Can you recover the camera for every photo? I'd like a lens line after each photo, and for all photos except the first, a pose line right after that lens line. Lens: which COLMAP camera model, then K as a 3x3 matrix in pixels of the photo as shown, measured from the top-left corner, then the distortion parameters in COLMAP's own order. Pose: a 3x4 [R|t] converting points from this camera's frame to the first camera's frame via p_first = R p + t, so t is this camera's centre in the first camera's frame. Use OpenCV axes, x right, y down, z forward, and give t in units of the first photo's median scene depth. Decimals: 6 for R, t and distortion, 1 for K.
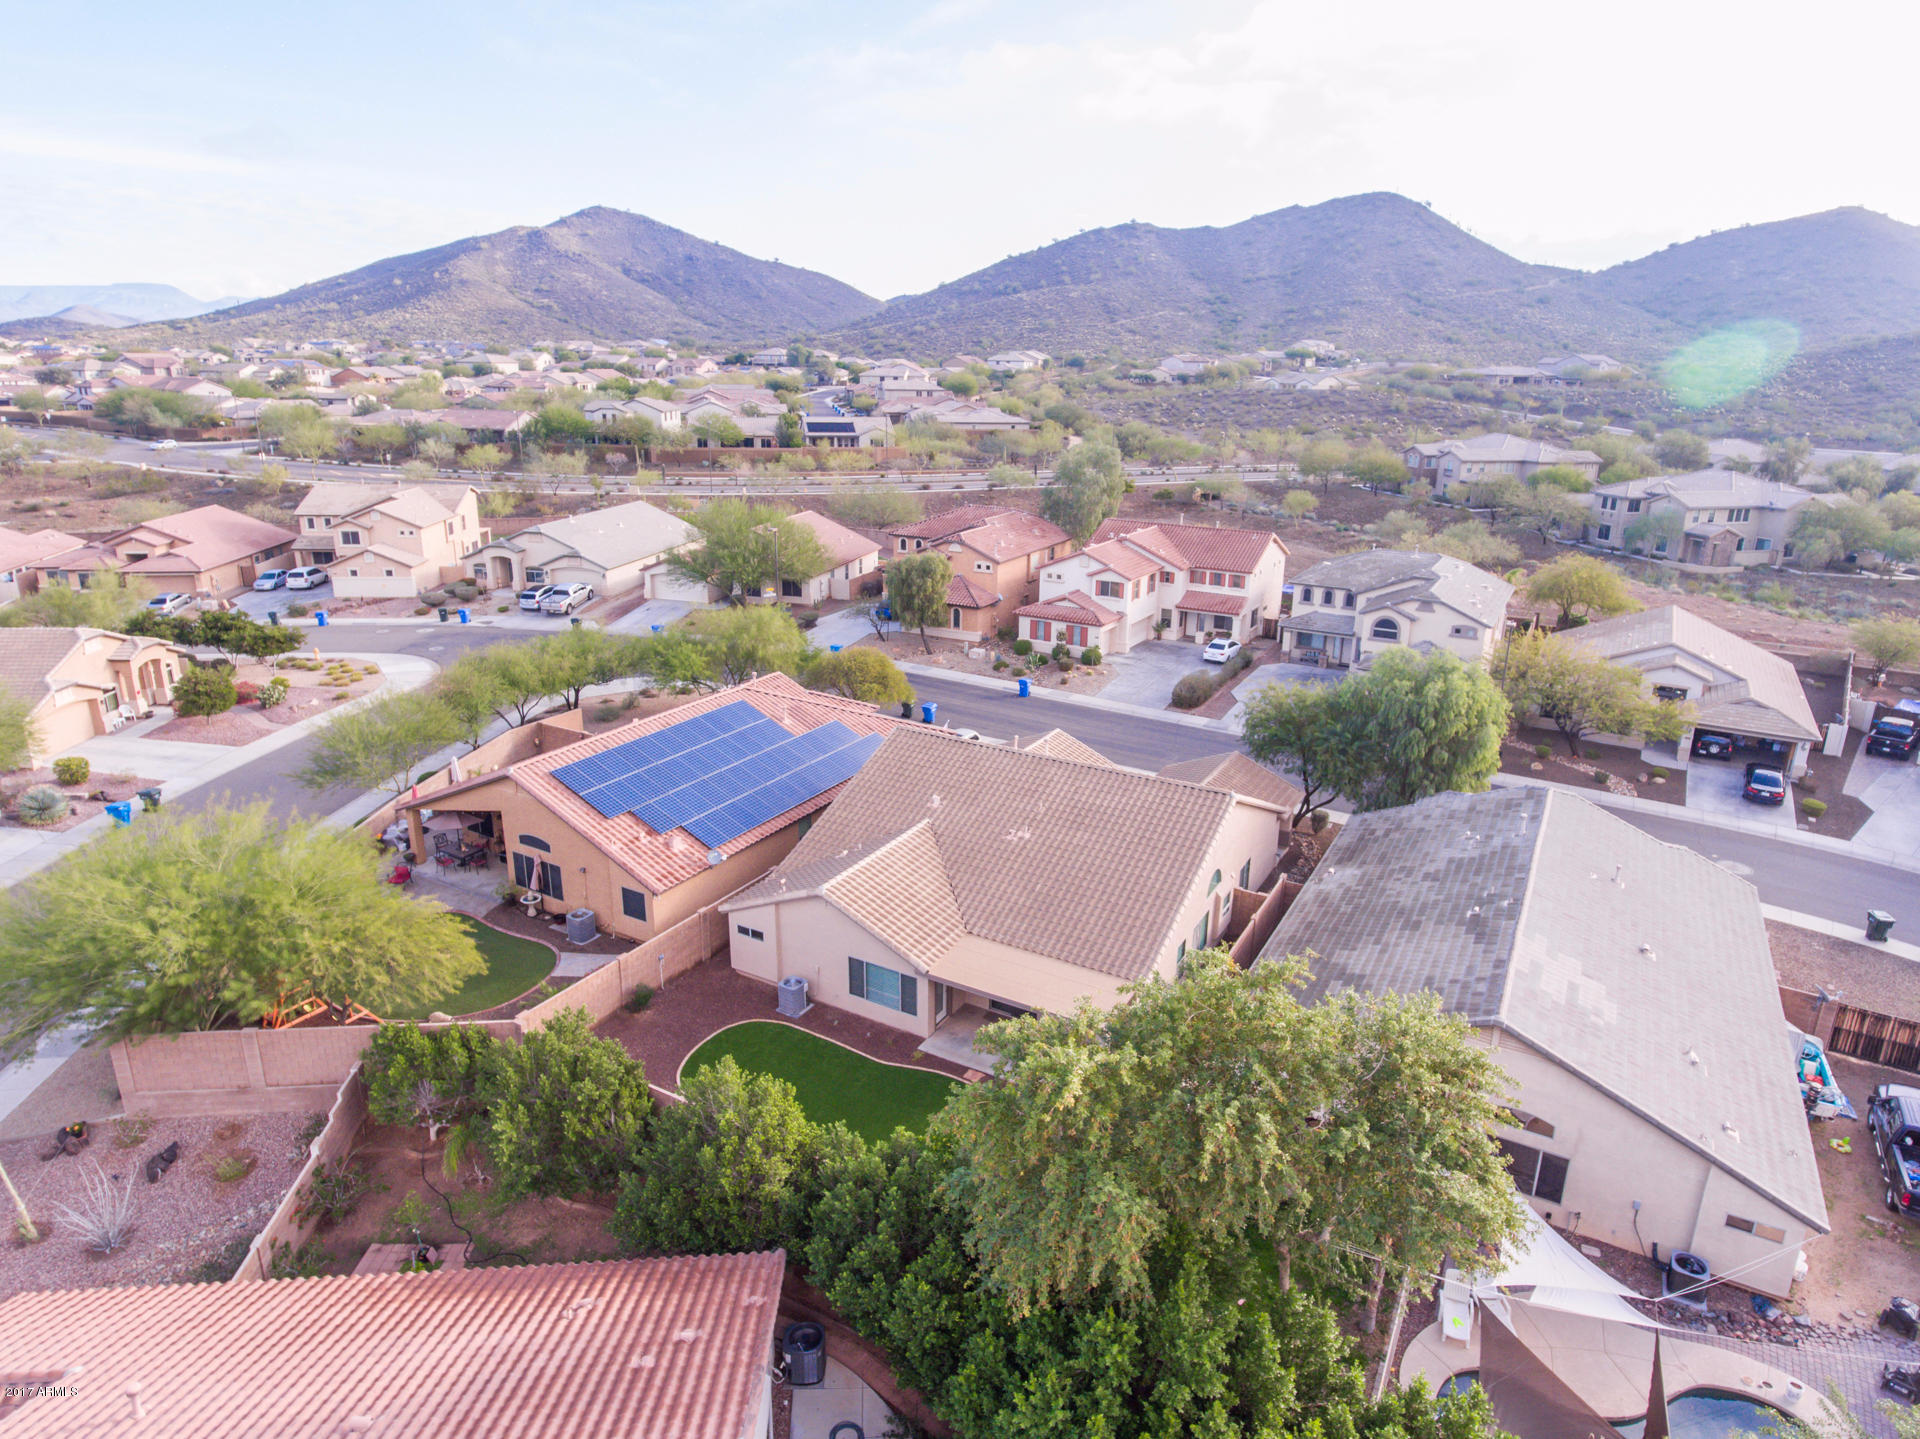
lens RADIAL K [[1124.7, 0, 978.8], [0, 1124.7, 716.2], [0, 0, 1]] dist [-0.003046, 0.002540]
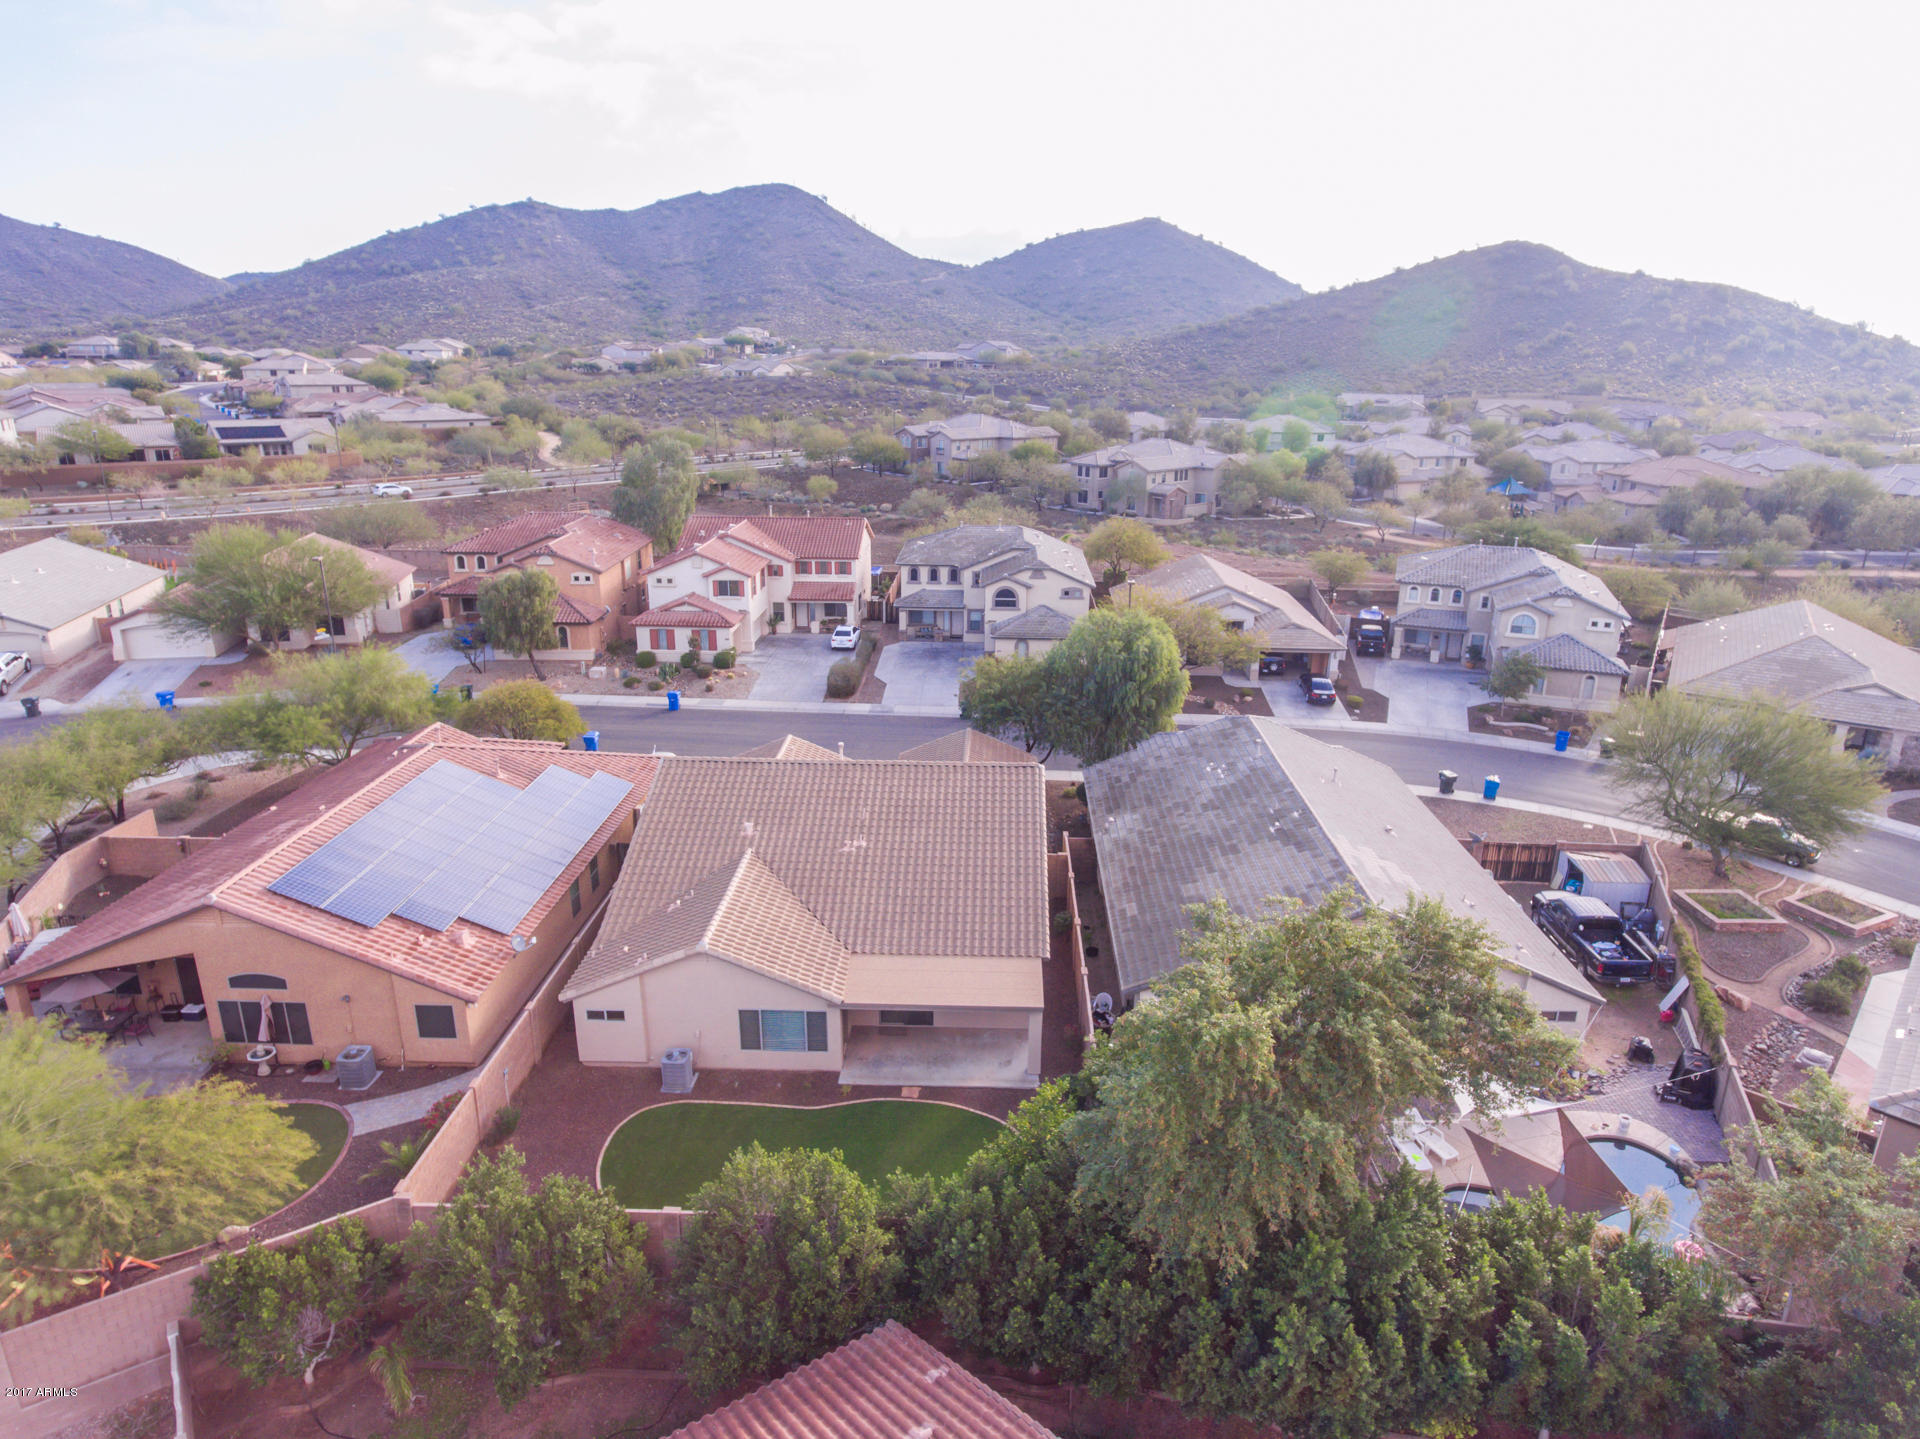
lens RADIAL K [[1126.8, 0, 979.4], [0, 1126.8, 713.3], [0, 0, 1]] dist [-0.004465, 0.003013]
pose [[0.881821, -0.151028, 0.446747, -0.134494], [0.147372, 0.988139, 0.043158, -0.015516], [-0.447966, 0.027780, 0.893619, 0.035513]]
